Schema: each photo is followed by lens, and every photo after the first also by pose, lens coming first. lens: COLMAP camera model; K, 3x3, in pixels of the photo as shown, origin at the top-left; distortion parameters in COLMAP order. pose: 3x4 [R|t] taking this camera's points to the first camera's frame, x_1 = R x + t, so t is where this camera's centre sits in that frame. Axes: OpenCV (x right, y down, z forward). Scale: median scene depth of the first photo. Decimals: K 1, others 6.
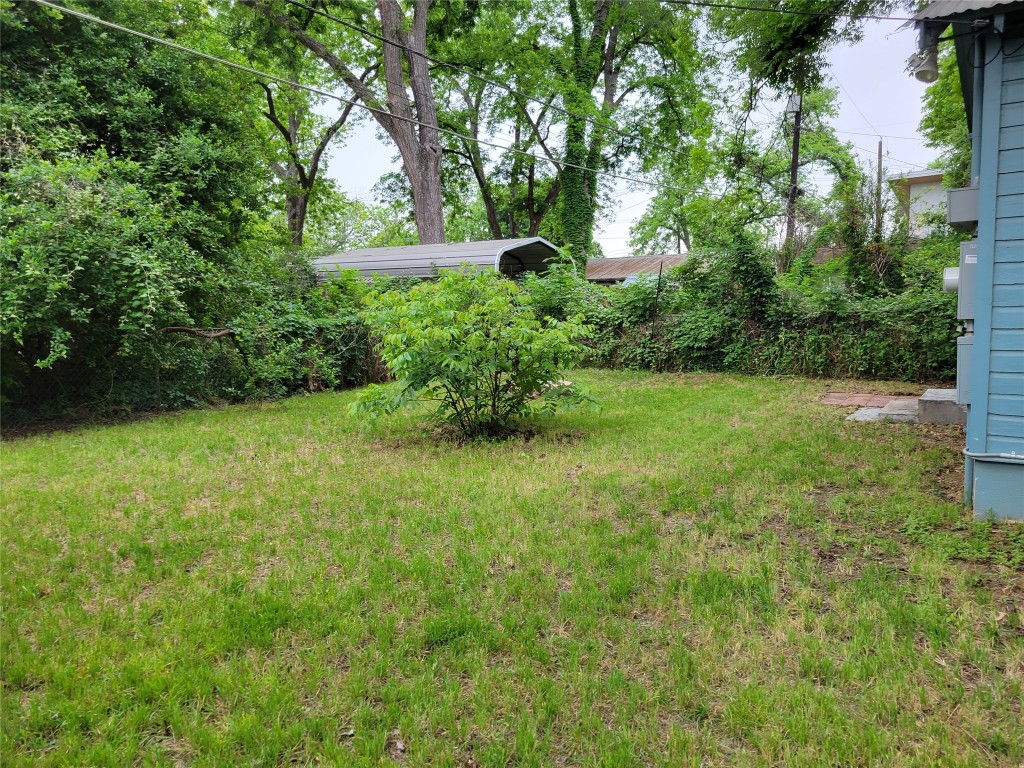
lens RADIAL K [[784.1, 0, 506.0], [0, 784.1, 388.9], [0, 0, 1]] dist [0.055222, -0.037861]
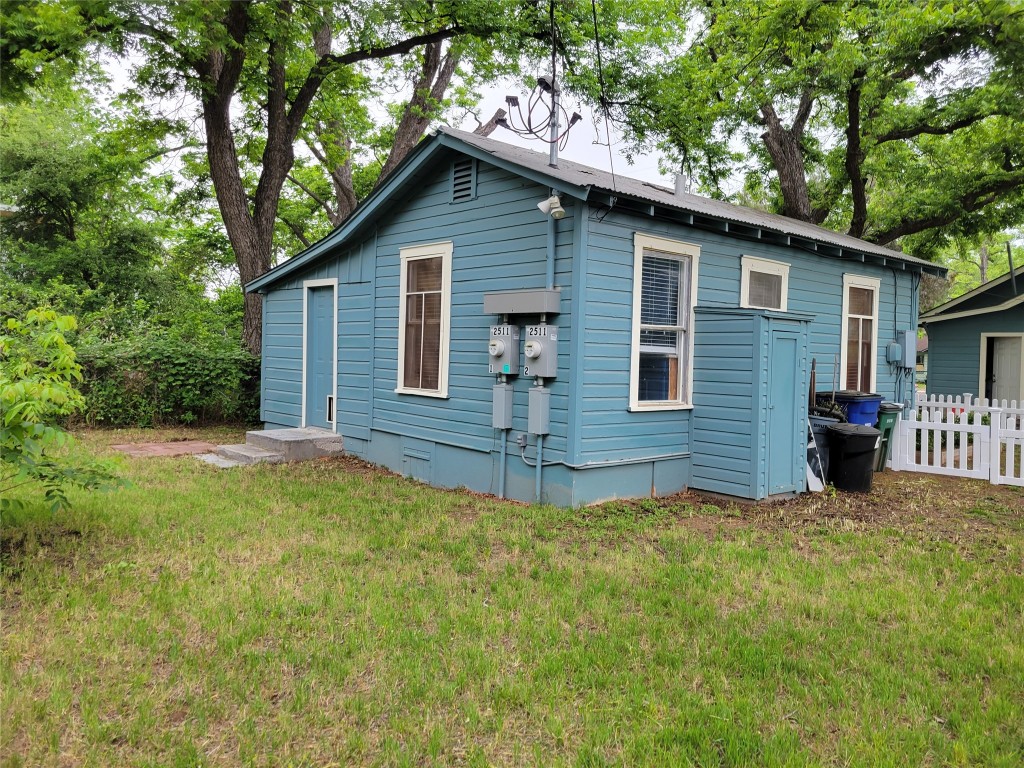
lens RADIAL K [[784.1, 0, 534.0], [0, 784.1, 360.4], [0, 0, 1]] dist [0.055222, -0.037861]
pose [[0.224830, 0.017983, 0.974232, -0.150331], [0.064206, 0.997383, -0.033228, -0.012381], [-0.972280, 0.070023, 0.223087, 0.122306]]
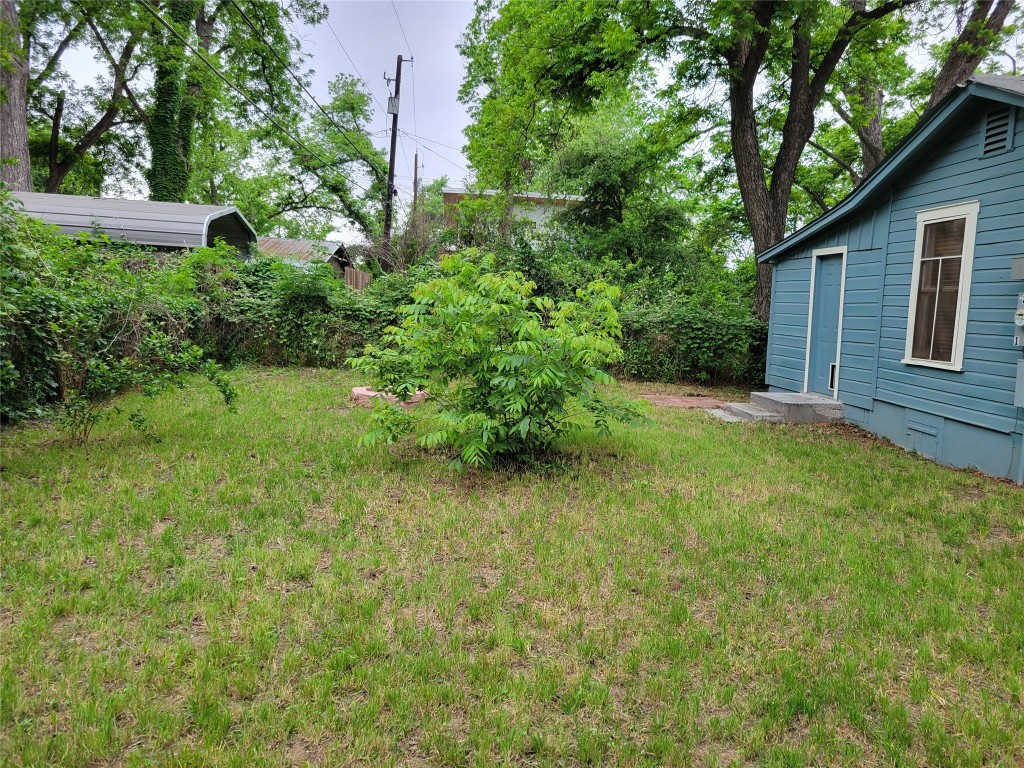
lens RADIAL K [[784.1, 0, 514.9], [0, 784.1, 375.0], [0, 0, 1]] dist [0.055222, -0.037861]
pose [[0.770552, -0.003402, 0.637368, -0.167883], [0.003278, 0.999994, 0.001375, -0.009713], [-0.637369, 0.001029, 0.770558, 0.105729]]
